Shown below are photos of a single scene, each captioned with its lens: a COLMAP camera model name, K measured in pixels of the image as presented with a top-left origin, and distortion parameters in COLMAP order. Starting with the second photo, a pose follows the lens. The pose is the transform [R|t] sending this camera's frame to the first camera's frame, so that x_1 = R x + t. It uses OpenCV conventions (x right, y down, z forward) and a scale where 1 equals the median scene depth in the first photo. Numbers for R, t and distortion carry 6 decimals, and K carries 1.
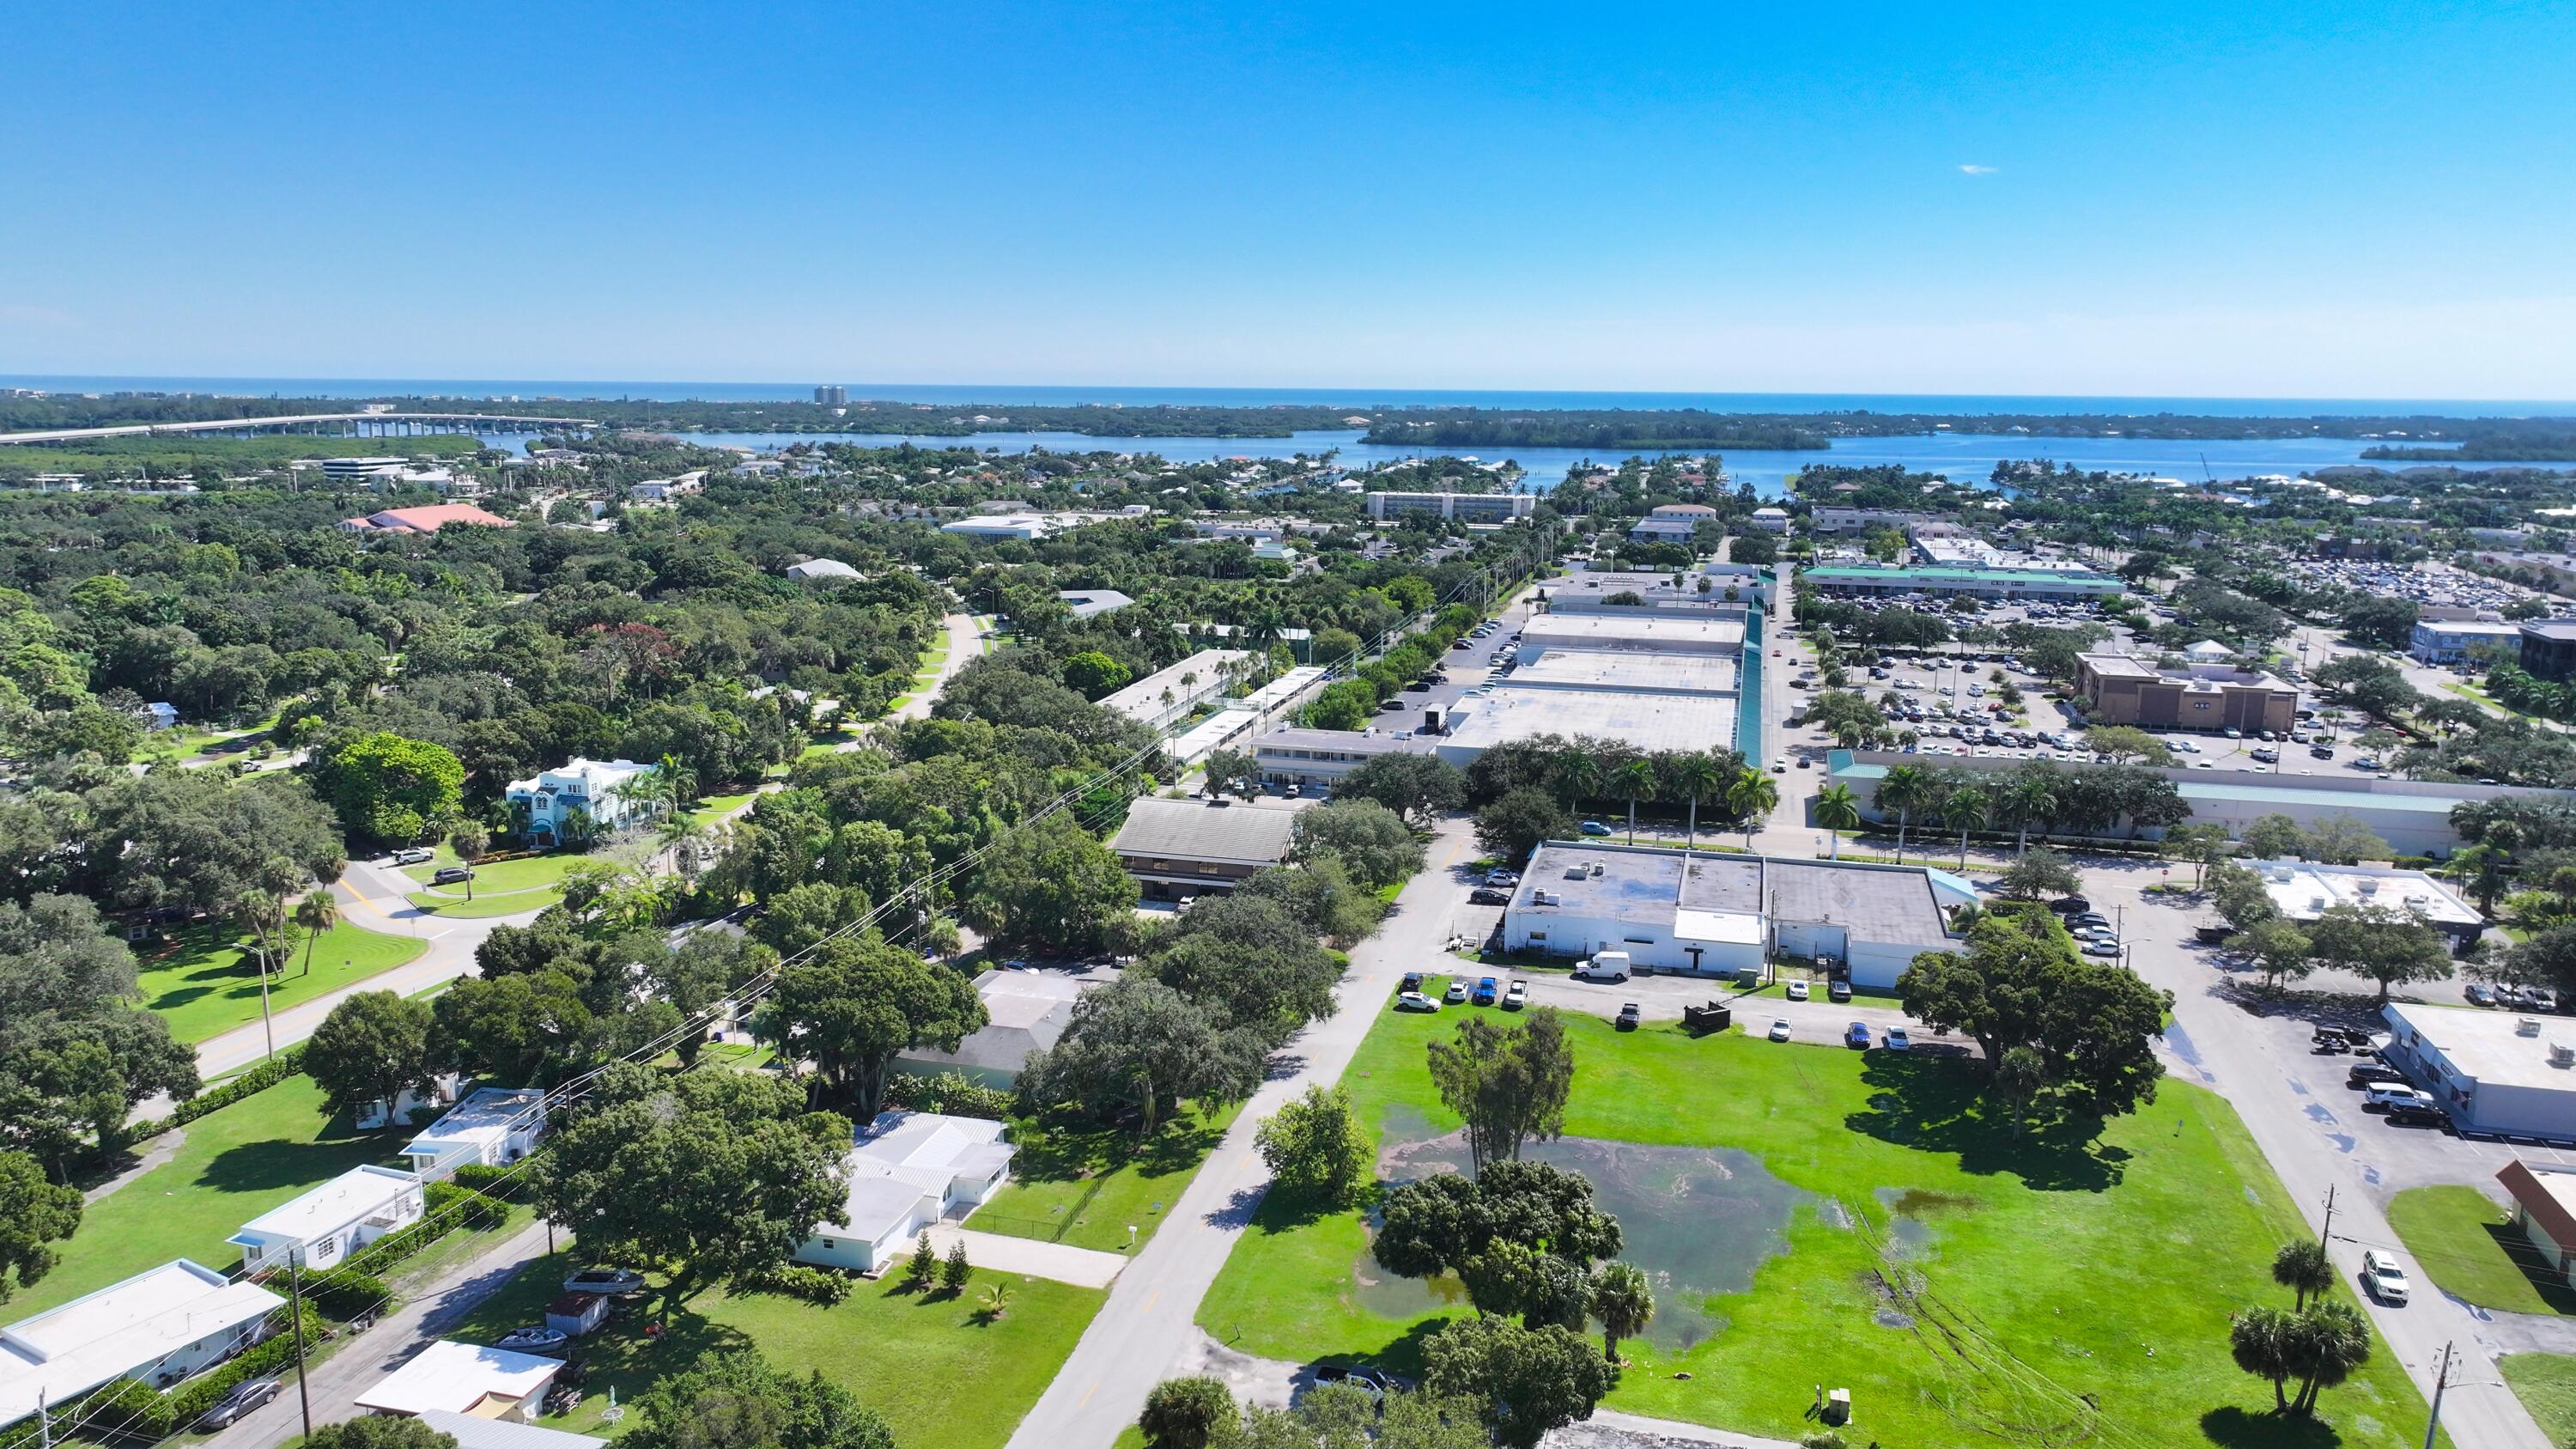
lens RADIAL K [[1825.6, 0, 1293.0], [0, 1825.6, 714.2], [0, 0, 1]] dist [0.000293, 0.009042]
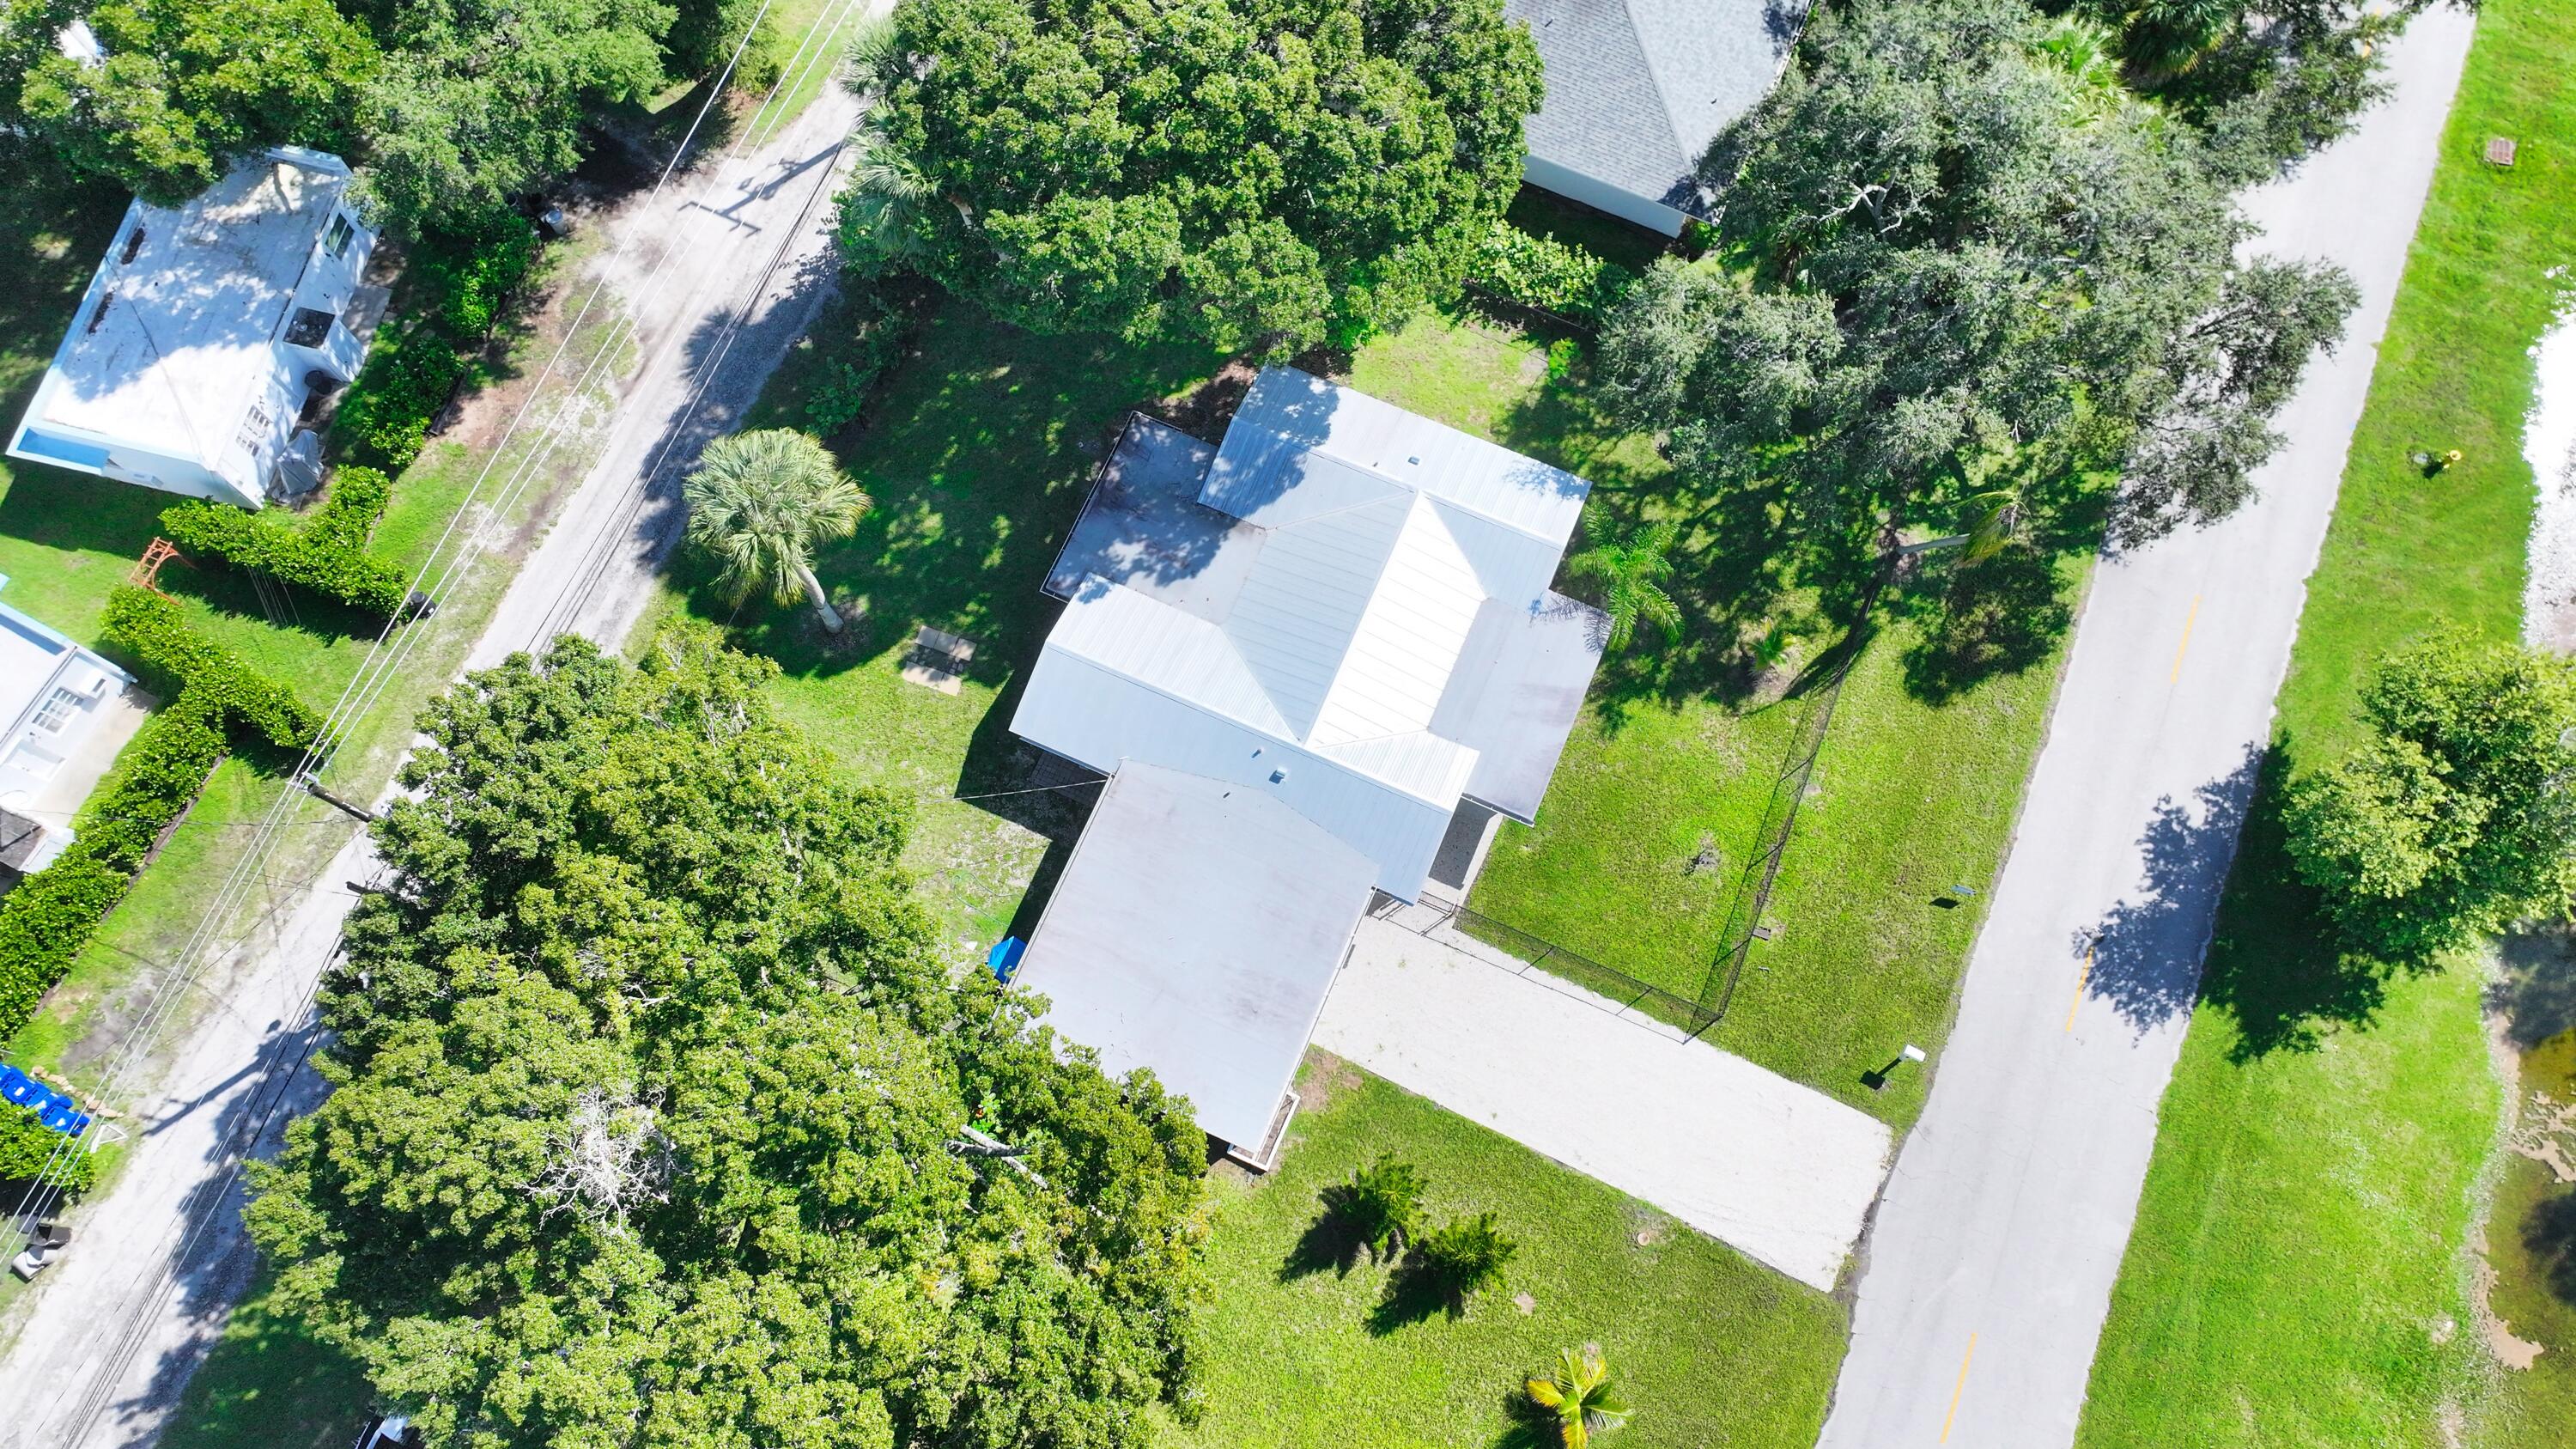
lens RADIAL K [[1859.0, 0, 1288.0], [0, 1859.0, 724.5], [0, 0, 1]] dist [-0.004840, -0.004681]
pose [[0.986615, 0.152129, -0.058719, -0.152913], [-0.022463, 0.483451, 0.875083, -0.066594], [0.161513, -0.862051, 0.480397, 0.637243]]
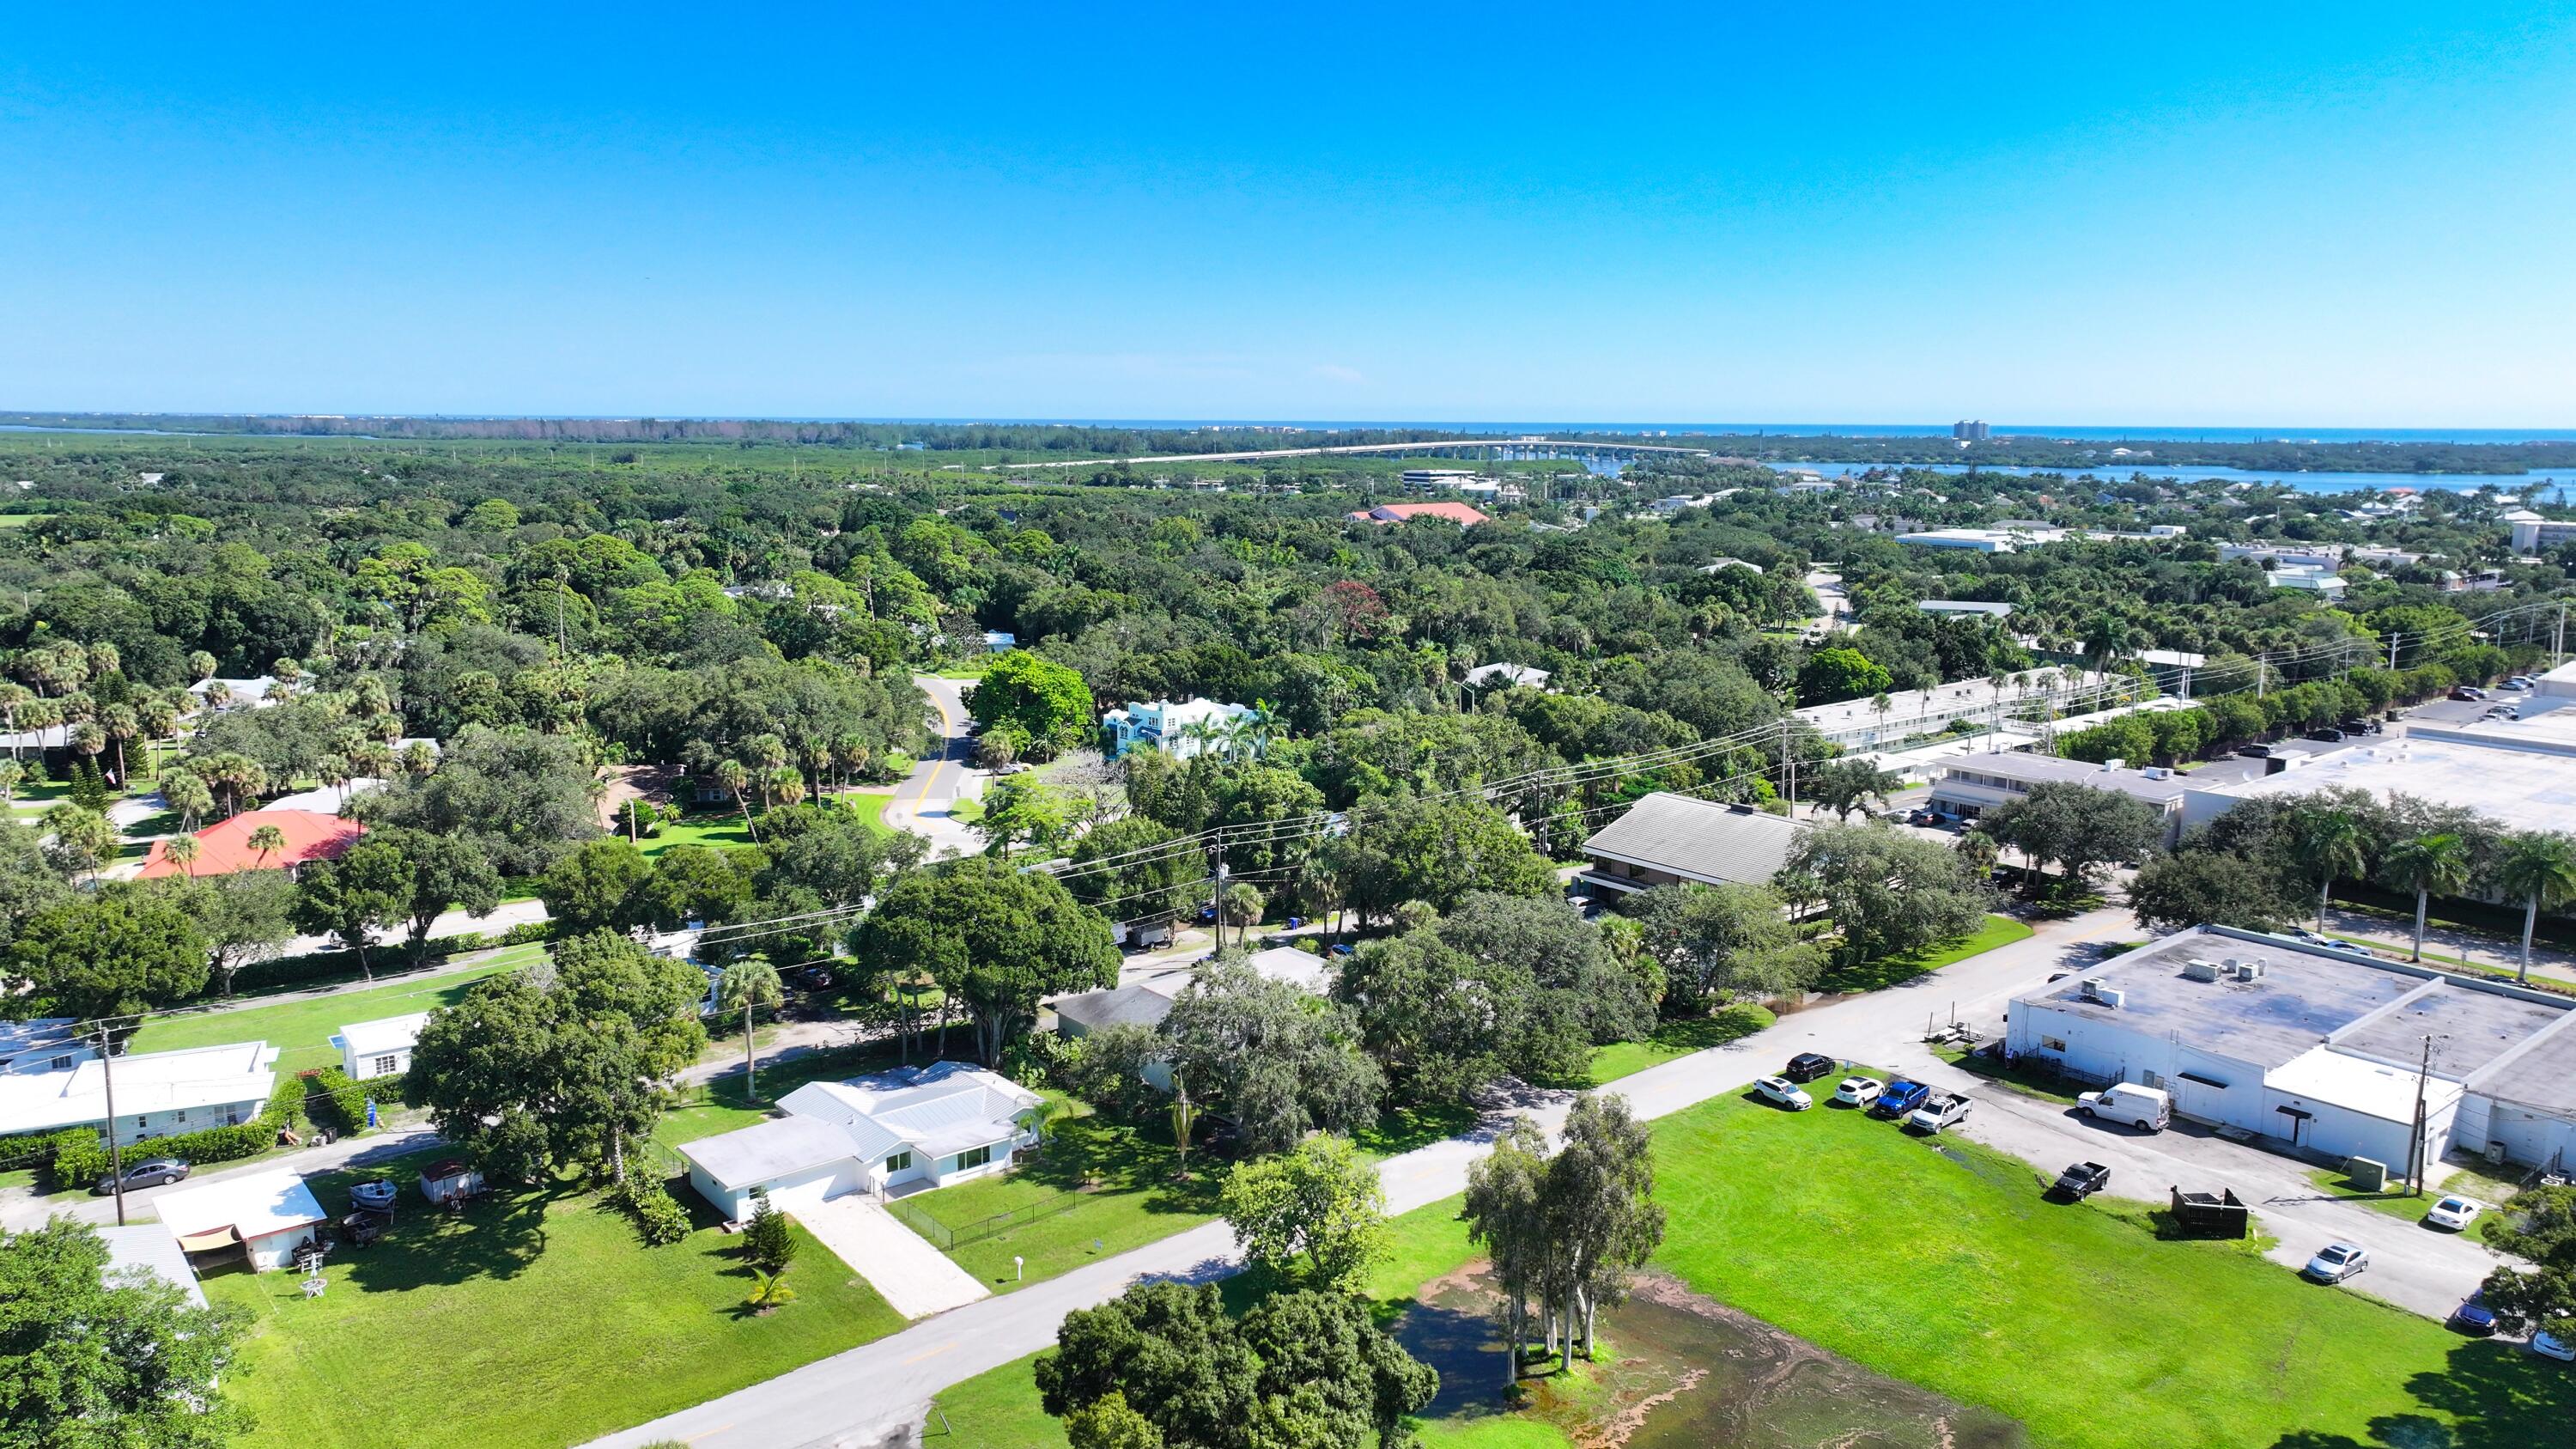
lens RADIAL K [[1825.5, 0, 1279.8], [0, 1825.5, 671.8], [0, 0, 1]] dist [0.002263, 0.002984]
pose [[0.811907, 0.076569, -0.578743, 0.316882], [-0.102975, 0.994601, -0.012873, 0.026588], [0.574633, 0.070048, 0.815408, 0.316610]]
